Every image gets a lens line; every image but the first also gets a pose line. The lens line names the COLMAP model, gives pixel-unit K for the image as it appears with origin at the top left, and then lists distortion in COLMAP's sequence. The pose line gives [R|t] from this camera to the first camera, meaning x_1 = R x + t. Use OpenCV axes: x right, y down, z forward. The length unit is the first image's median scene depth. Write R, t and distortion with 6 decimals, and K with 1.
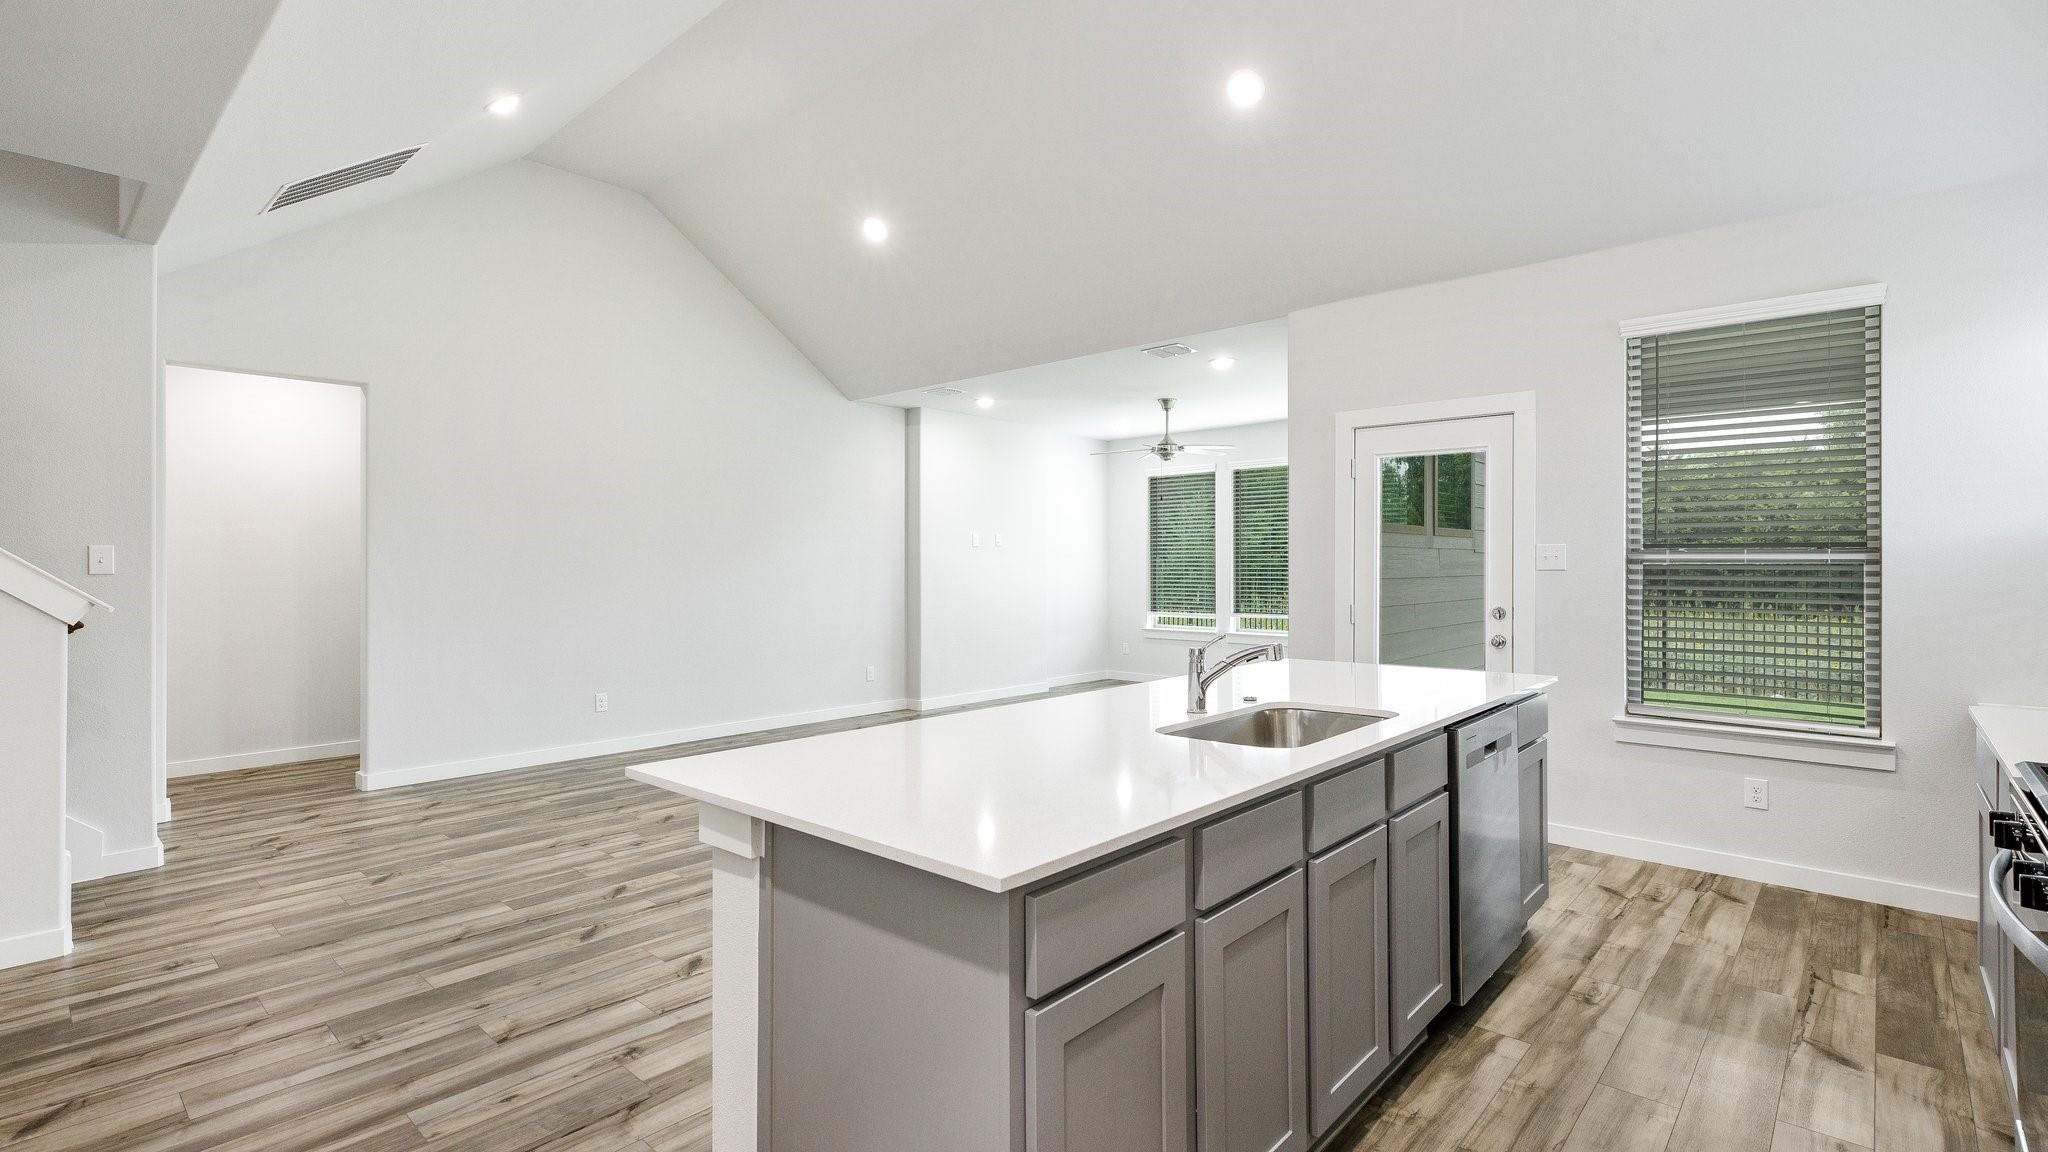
lens RADIAL K [[924.3, 0, 1018.2], [0, 924.3, 563.5], [0, 0, 1]] dist [0.004496, -0.000047]
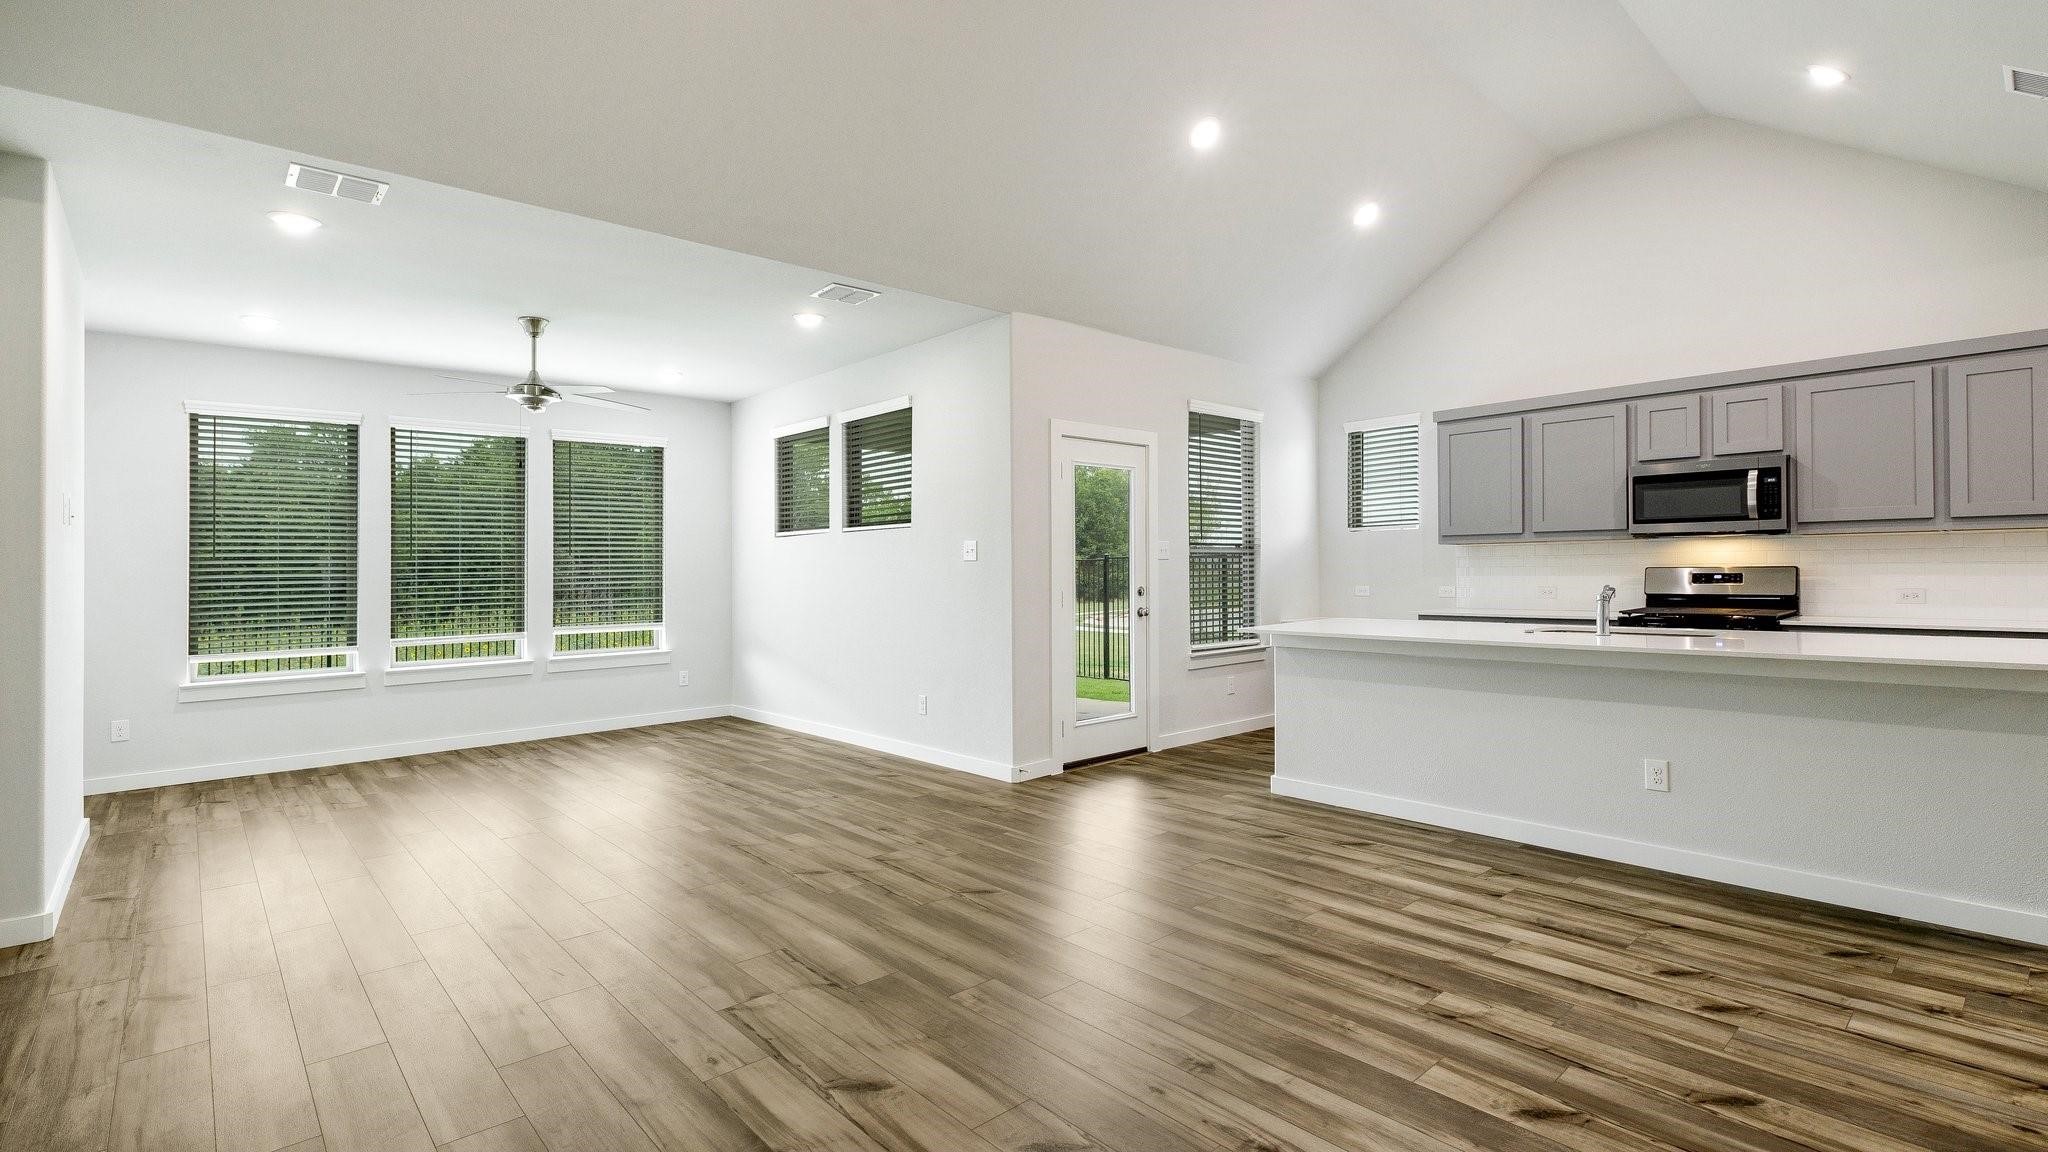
lens RADIAL K [[924.3, 0, 1014.9], [0, 924.3, 565.1], [0, 0, 1]] dist [0.004496, -0.000047]
pose [[0.110246, 0.001714, 0.993903, -0.617844], [0.015400, 0.999876, -0.003433, 0.012211], [-0.993785, 0.015685, 0.110206, 0.755821]]
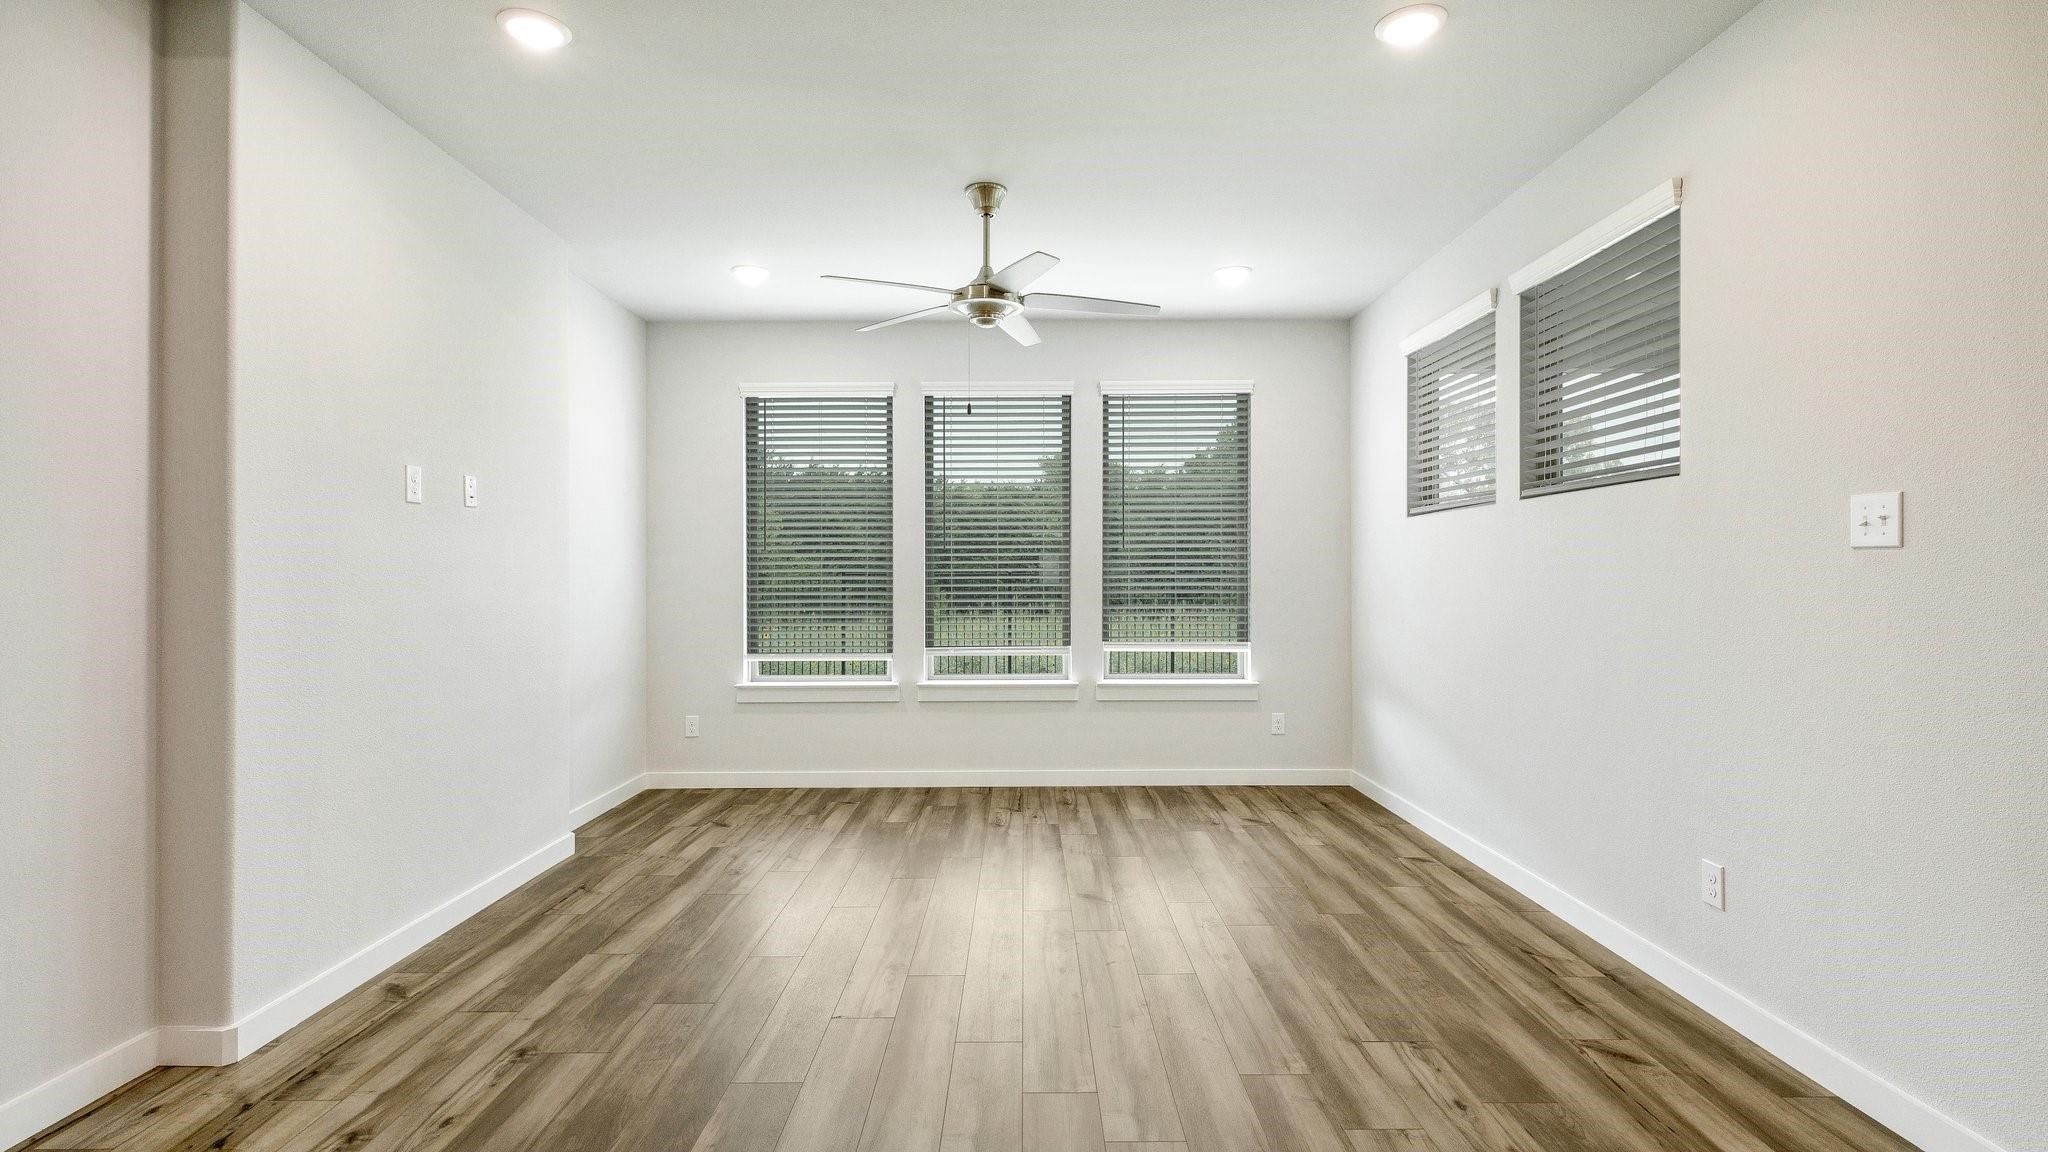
lens RADIAL K [[924.3, 0, 1019.3], [0, 924.3, 557.2], [0, 0, 1]] dist [0.004496, -0.000047]
pose [[0.744457, 0.010330, 0.667591, -0.163977], [0.003516, 0.999806, -0.019391, 0.013254], [-0.667661, 0.016783, 0.744276, 0.859027]]
